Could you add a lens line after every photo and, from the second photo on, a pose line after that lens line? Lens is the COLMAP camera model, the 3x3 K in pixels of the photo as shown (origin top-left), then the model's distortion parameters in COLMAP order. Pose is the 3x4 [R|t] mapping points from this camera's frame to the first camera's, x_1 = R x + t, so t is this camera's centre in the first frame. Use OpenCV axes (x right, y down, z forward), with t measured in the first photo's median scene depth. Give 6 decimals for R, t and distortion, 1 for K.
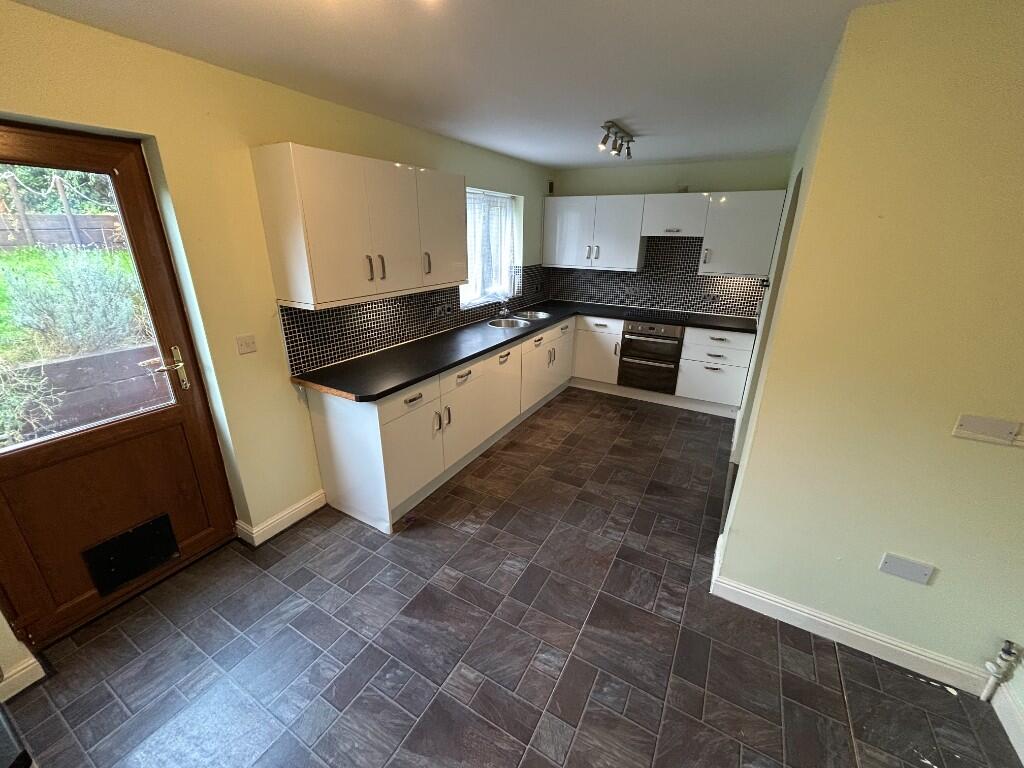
lens RADIAL K [[413.5, 0, 512.0], [0, 413.5, 384.0], [0, 0, 1]] dist [-0.011250, 0.000172]
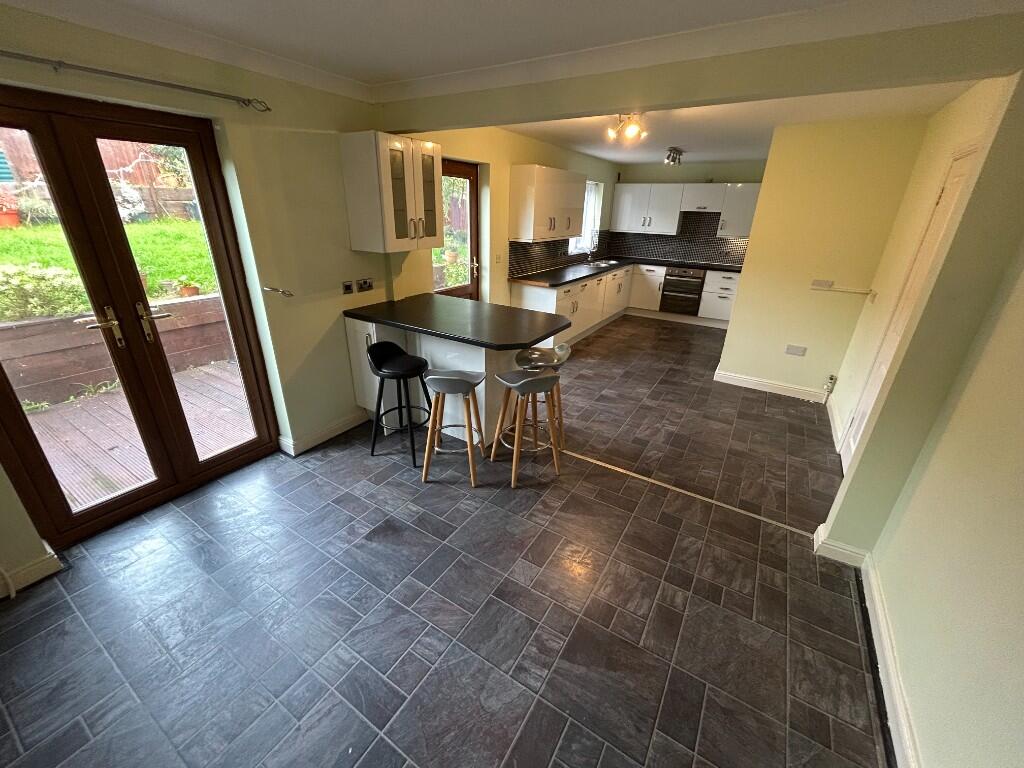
lens RADIAL K [[413.5, 0, 512.0], [0, 413.5, 384.0], [0, 0, 1]] dist [-0.011250, 0.000172]
pose [[0.999068, 0.028374, -0.032524, -0.251733], [-0.026647, 0.998274, 0.052334, 0.226474], [0.033952, -0.051419, 0.998100, -0.601089]]
